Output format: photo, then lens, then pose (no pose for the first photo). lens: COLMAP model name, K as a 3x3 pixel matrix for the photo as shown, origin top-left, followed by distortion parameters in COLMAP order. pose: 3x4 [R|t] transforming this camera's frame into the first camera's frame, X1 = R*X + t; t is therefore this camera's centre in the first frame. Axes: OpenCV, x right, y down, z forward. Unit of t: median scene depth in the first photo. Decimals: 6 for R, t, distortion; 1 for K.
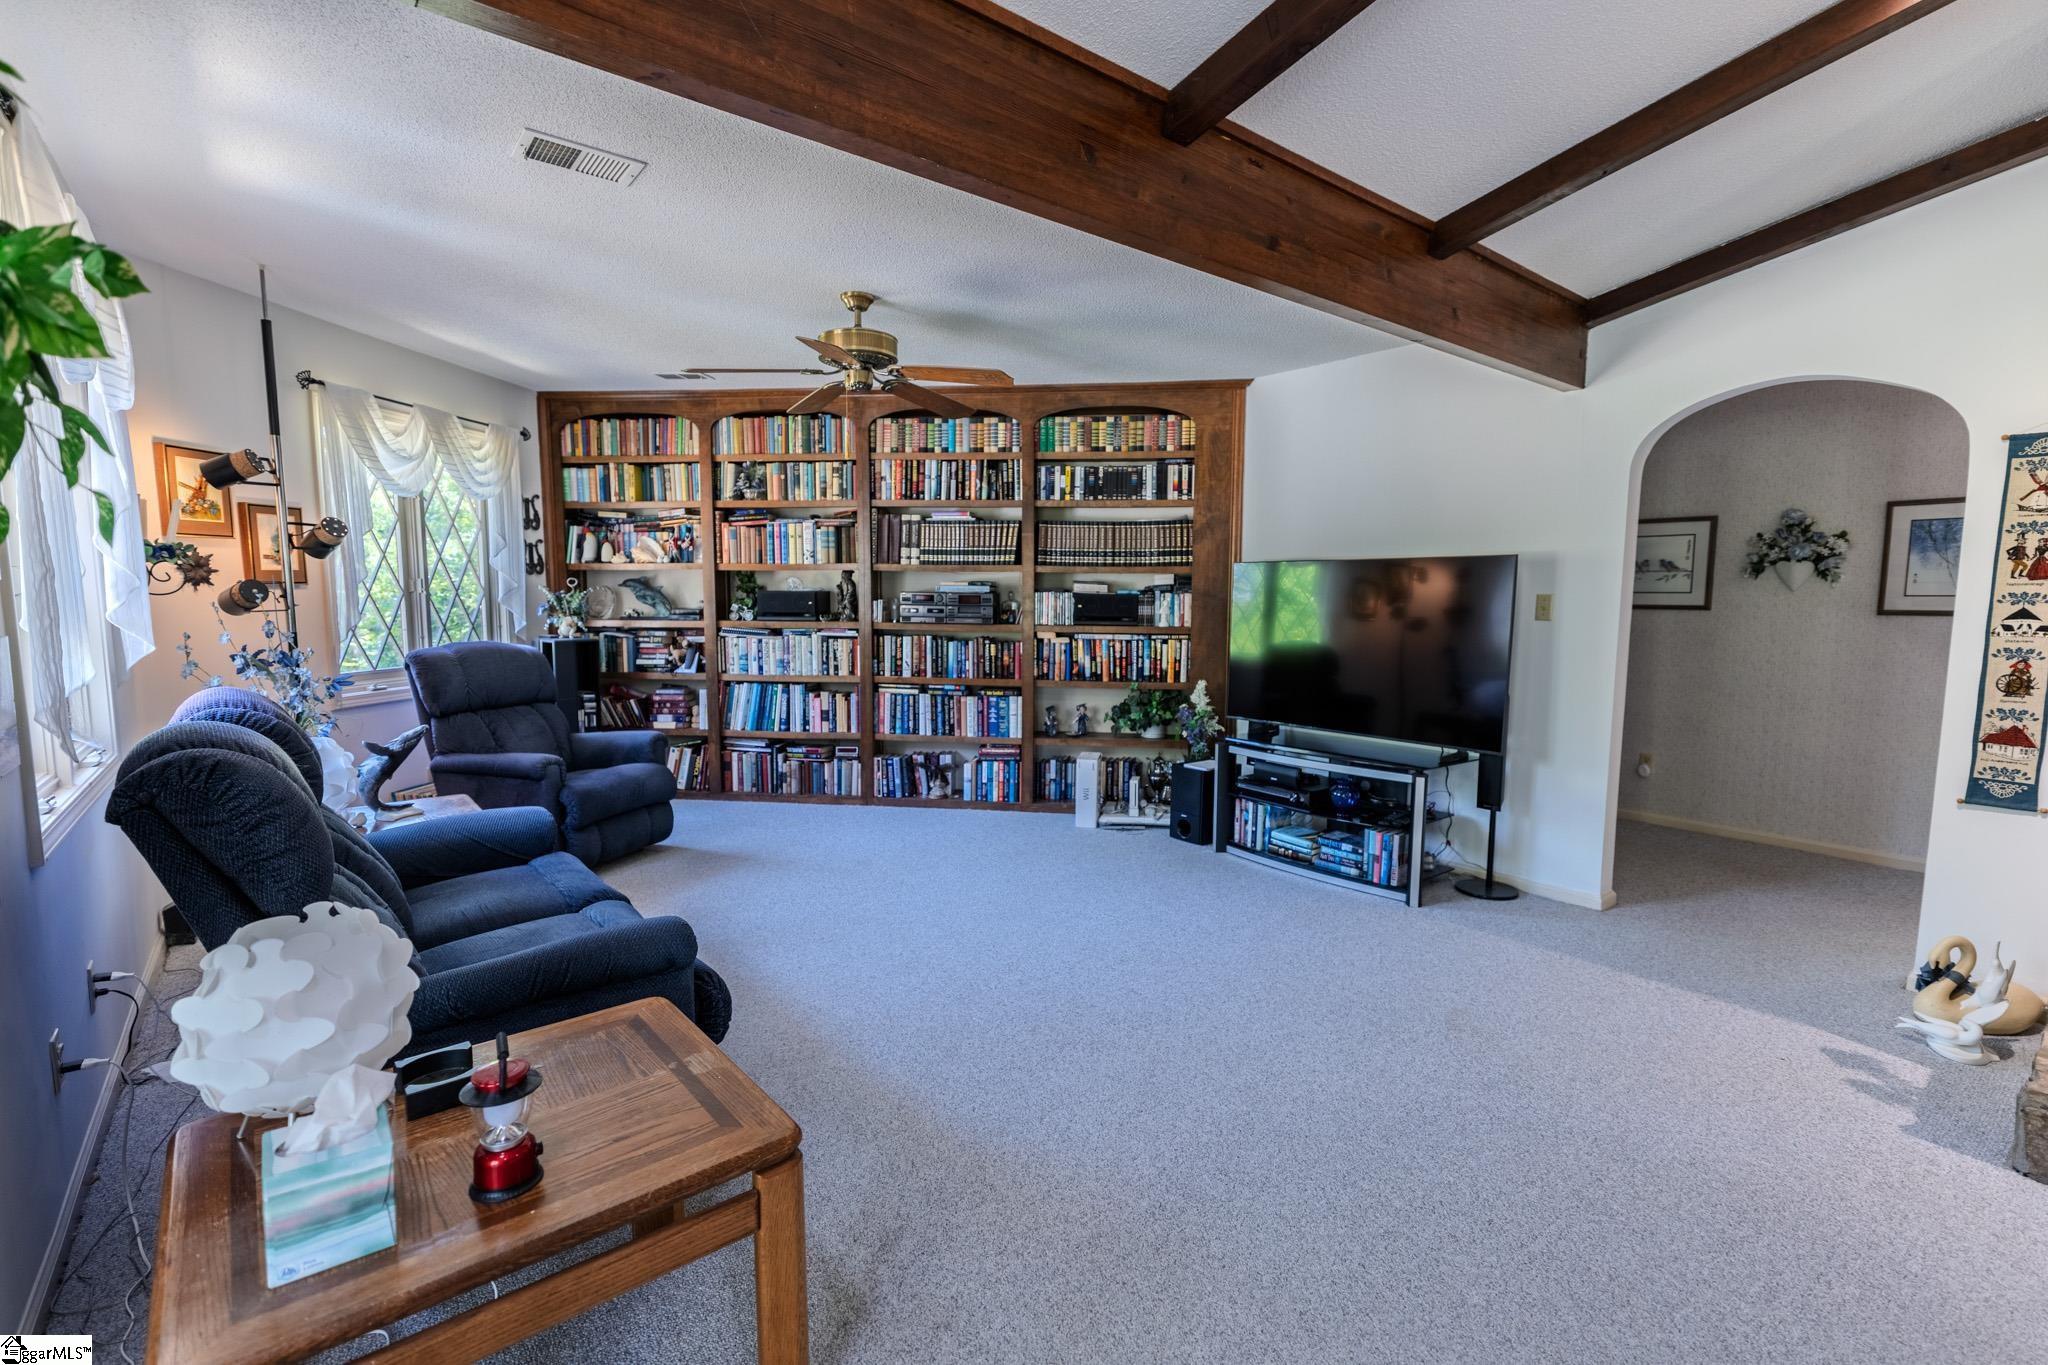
lens RADIAL K [[927.3, 0, 1020.6], [0, 927.3, 688.0], [0, 0, 1]] dist [-0.000746, -0.000199]
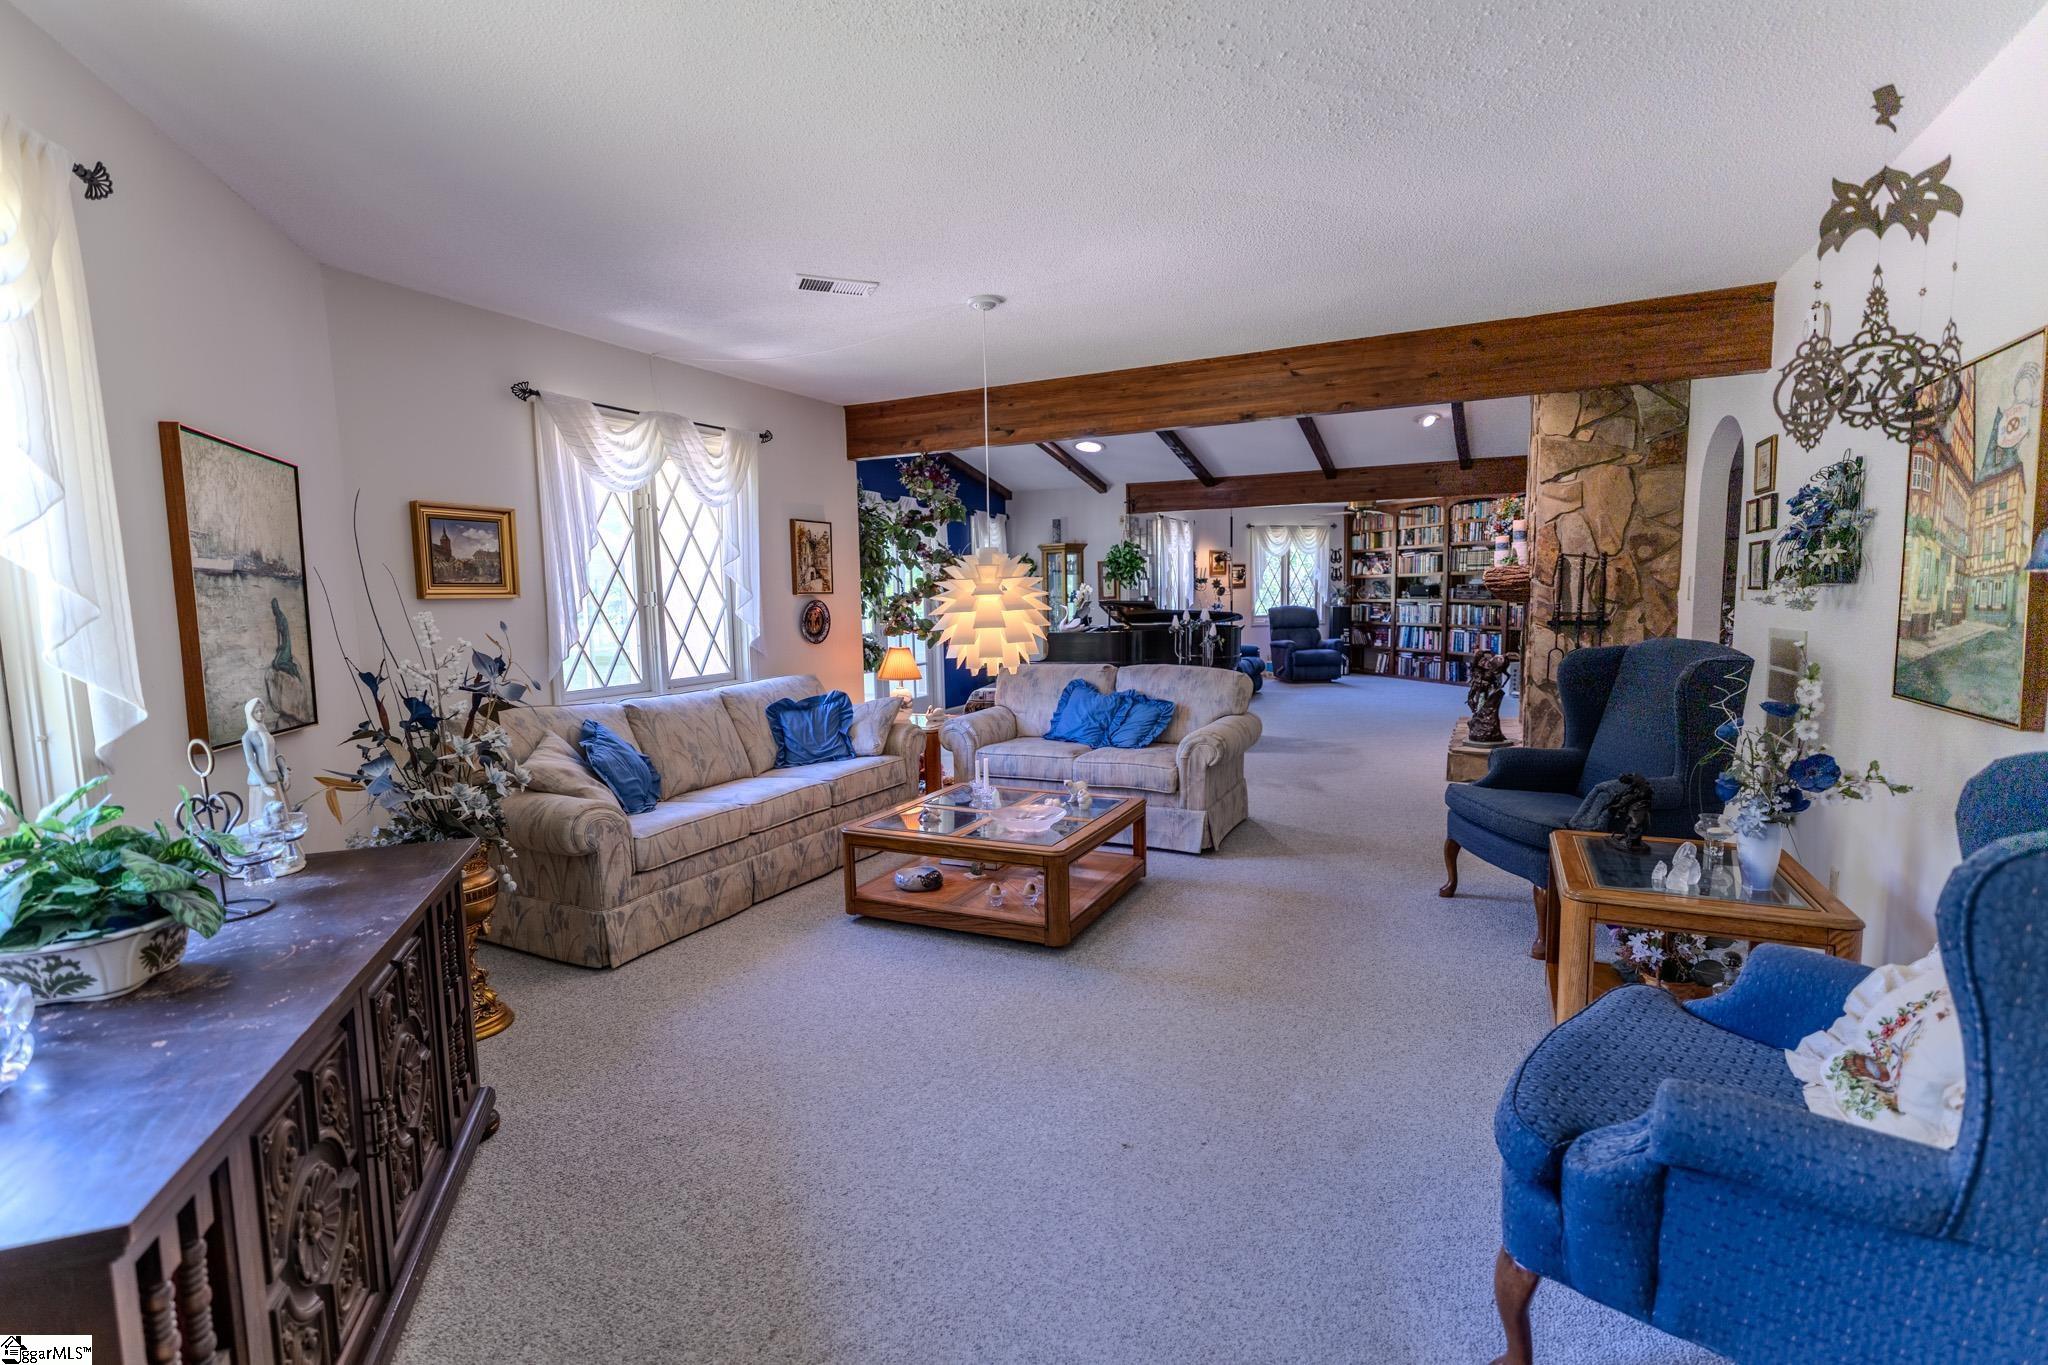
lens RADIAL K [[927.3, 0, 1020.6], [0, 927.3, 688.0], [0, 0, 1]] dist [-0.000746, -0.000199]
pose [[0.420390, 0.080079, -0.903803, 1.427806], [-0.071117, 0.995941, 0.055163, 0.090323], [0.904552, 0.041086, 0.424379, -0.834321]]
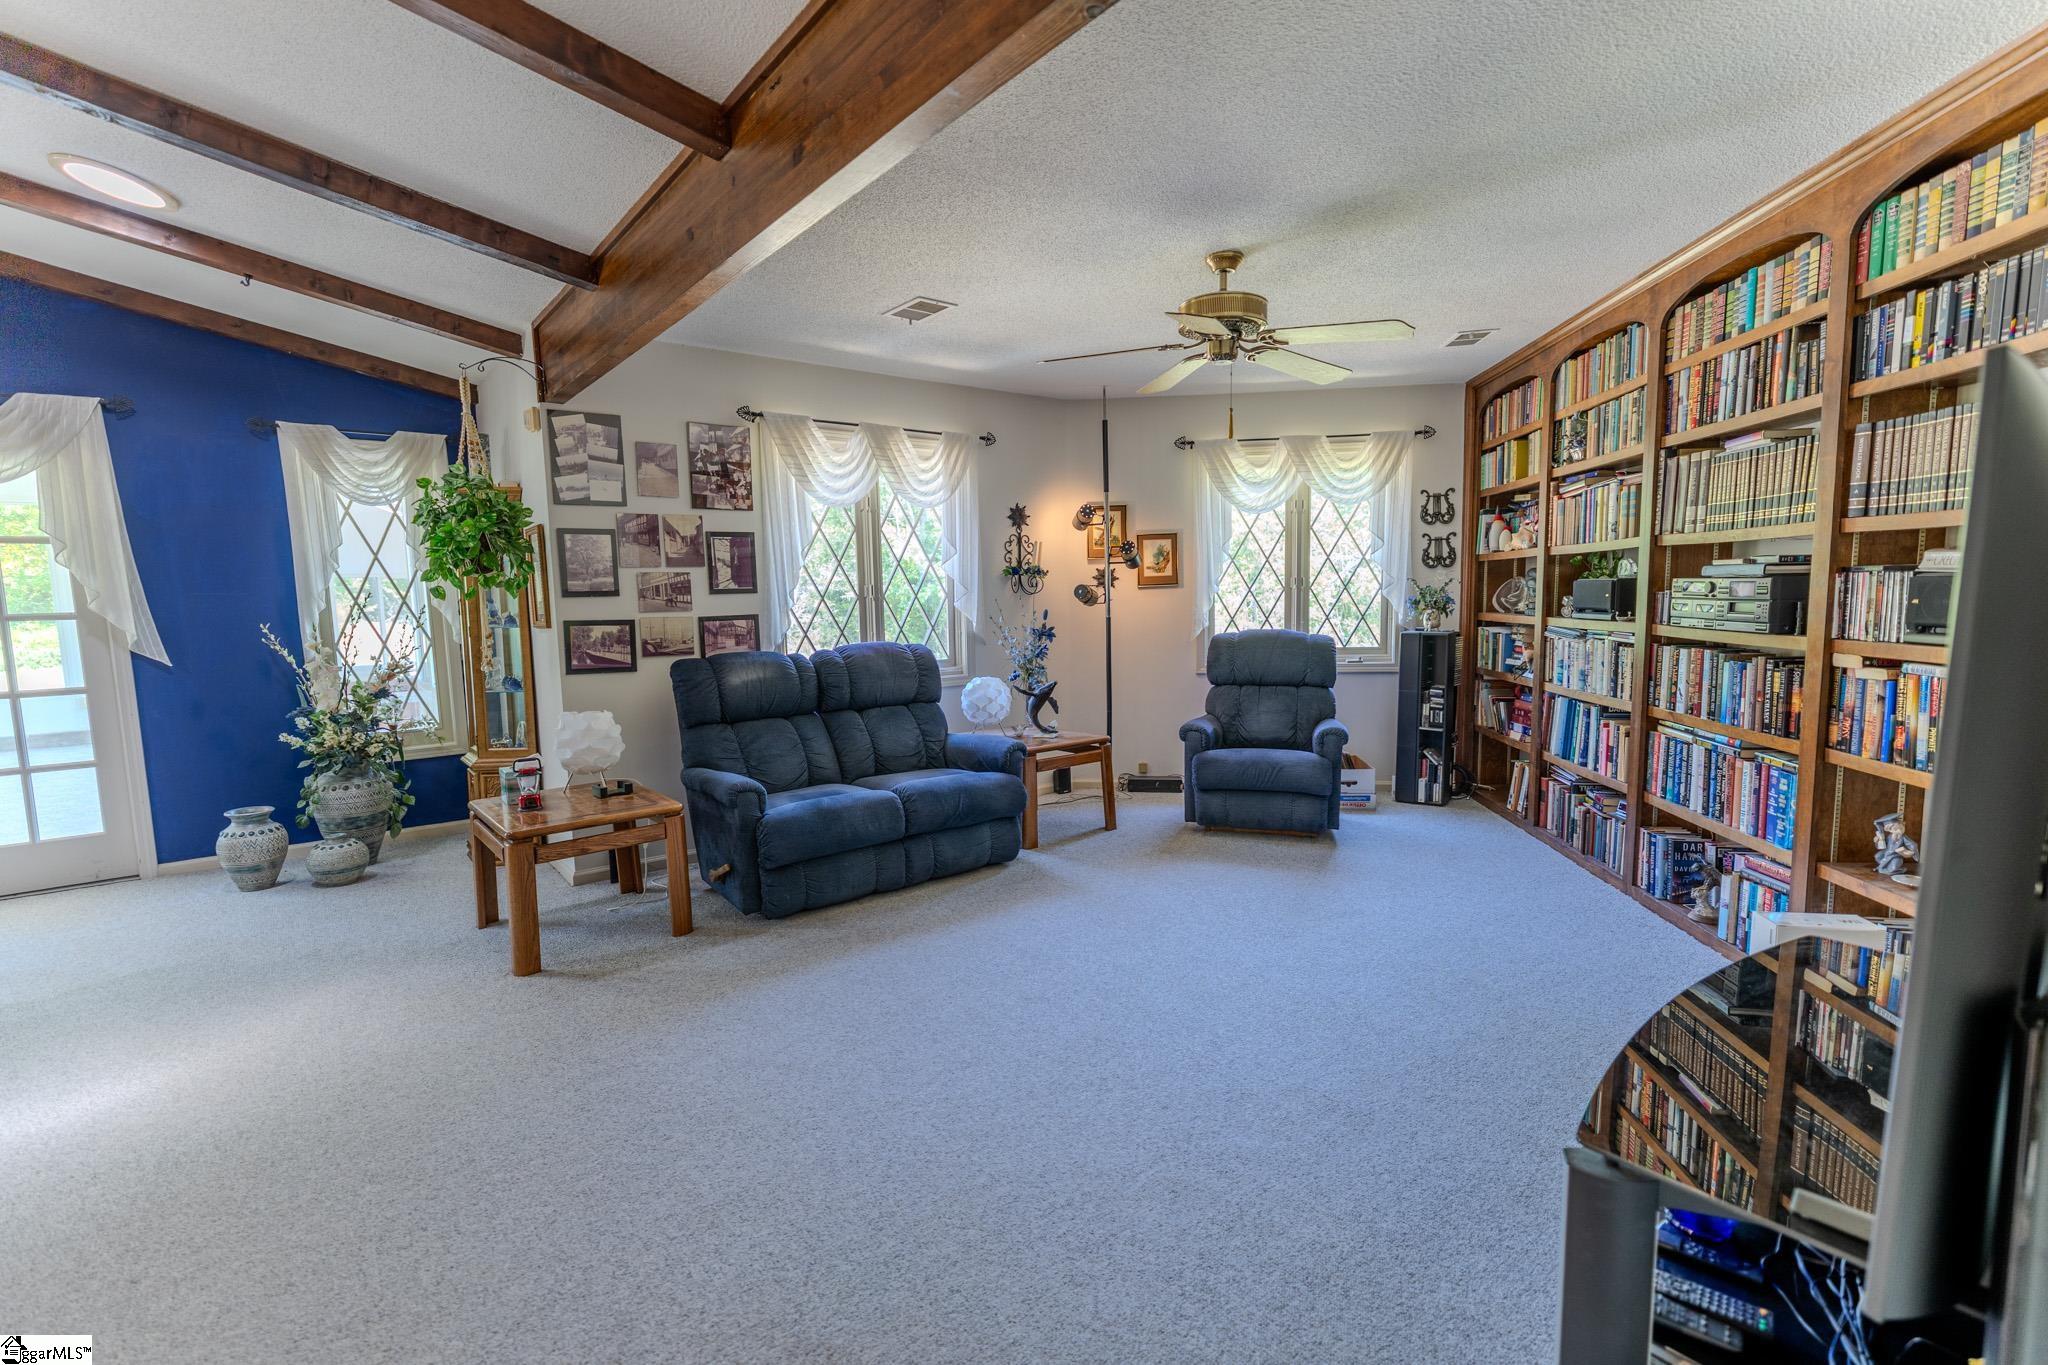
lens RADIAL K [[927.3, 0, 1020.6], [0, 927.3, 688.0], [0, 0, 1]] dist [-0.000746, -0.000199]
pose [[-0.009507, 0.097574, -0.995183, 0.516250], [-0.081726, 0.991823, 0.098025, -0.055094], [0.996609, 0.082264, -0.001455, 0.569371]]
